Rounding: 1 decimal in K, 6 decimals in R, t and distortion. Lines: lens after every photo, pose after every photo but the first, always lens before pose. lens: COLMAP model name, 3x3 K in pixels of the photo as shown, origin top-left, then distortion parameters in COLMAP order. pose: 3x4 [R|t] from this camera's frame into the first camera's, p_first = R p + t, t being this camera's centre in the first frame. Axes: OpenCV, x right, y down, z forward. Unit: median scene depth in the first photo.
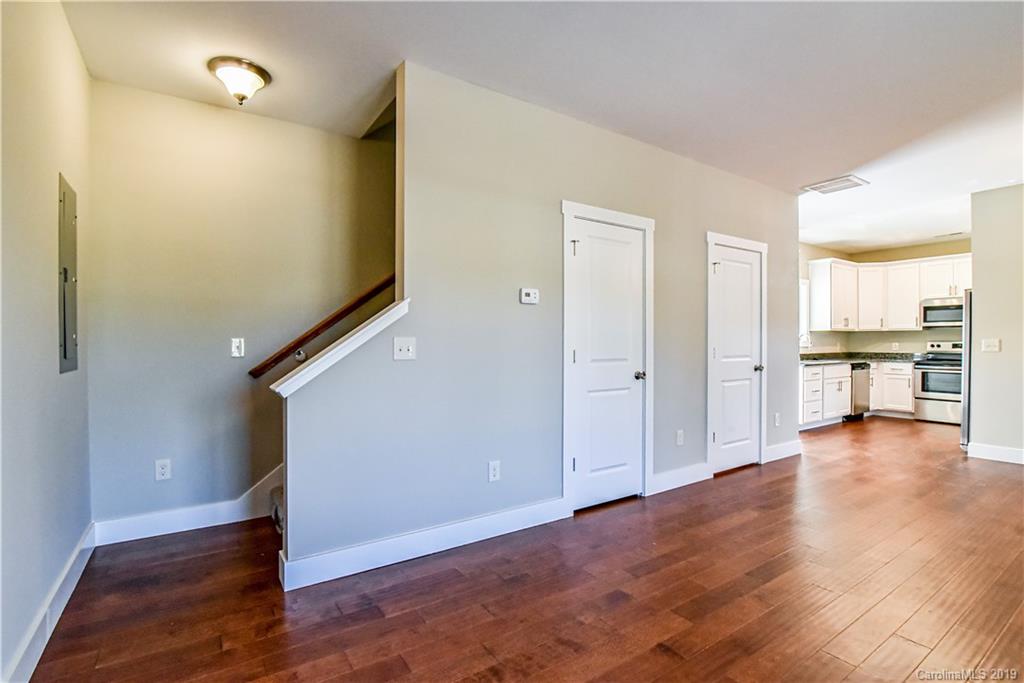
lens RADIAL K [[471.7, 0, 501.3], [0, 471.7, 342.2], [0, 0, 1]] dist [-0.018470, 0.000004]
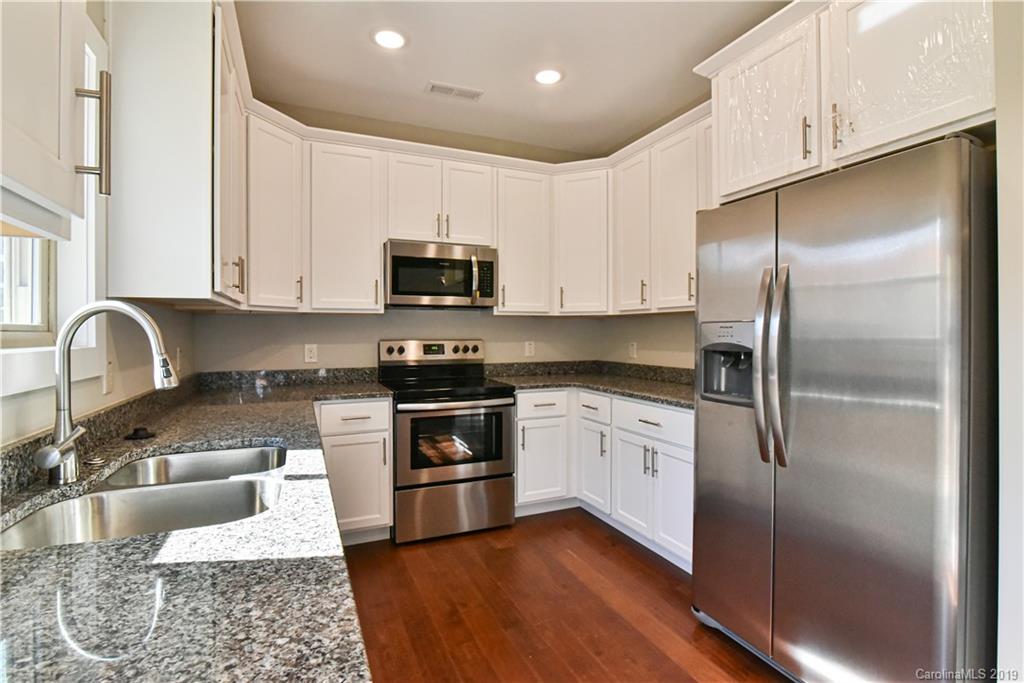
lens RADIAL K [[478.4, 0, 507.6], [0, 478.4, 335.0], [0, 0, 1]] dist [-0.022296, -0.000164]
pose [[0.160261, -0.004804, 0.987063, 0.502138], [0.007435, 0.999966, 0.003660, -0.007274], [-0.987047, 0.006752, 0.160291, 0.822902]]
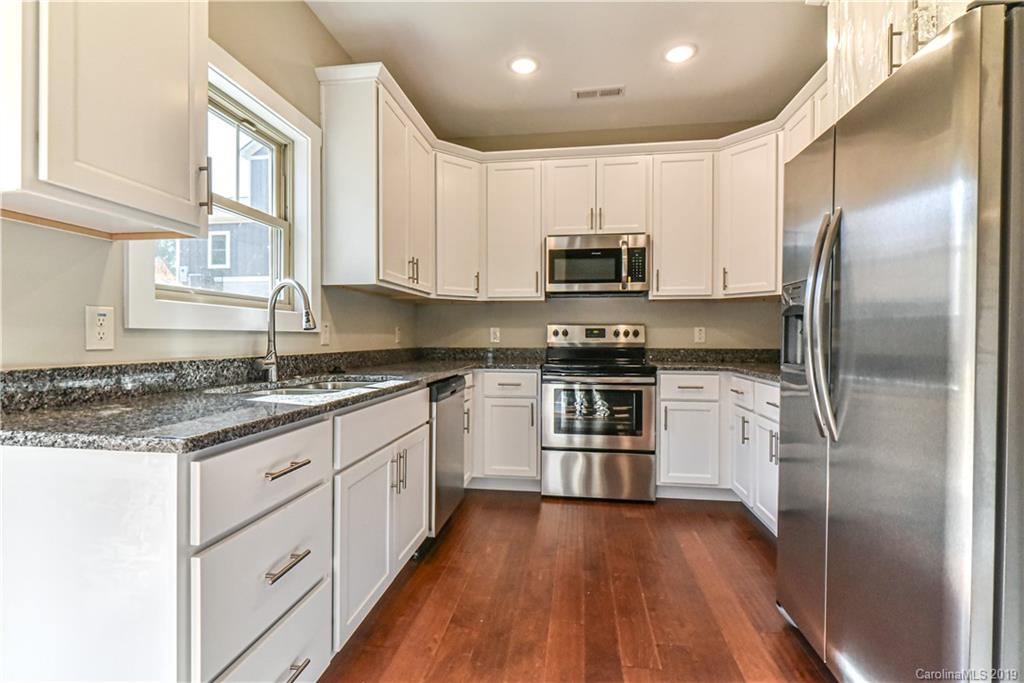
lens RADIAL K [[473.4, 0, 512.0], [0, 473.4, 341.5], [0, 0, 1]] dist [0.002273, -0.000013]
pose [[0.653259, -0.004238, 0.757123, 0.510058], [0.001075, 0.999989, 0.004670, 0.014775], [-0.757134, -0.002237, 0.653256, 0.703469]]
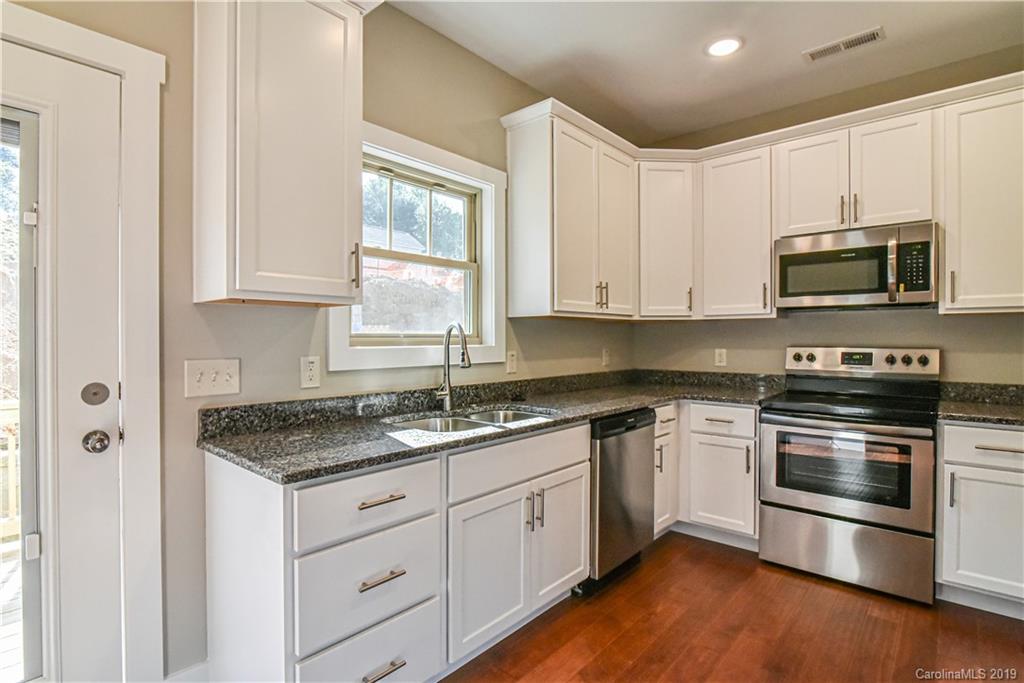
lens RADIAL K [[505.0, 0, 506.3], [0, 505.0, 344.7], [0, 0, 1]] dist [-0.017976, 0.000003]
pose [[0.963448, -0.002872, 0.267881, 0.574492], [0.000760, 0.999968, 0.007986, -0.006693], [-0.267895, -0.007490, 0.963419, 0.654435]]
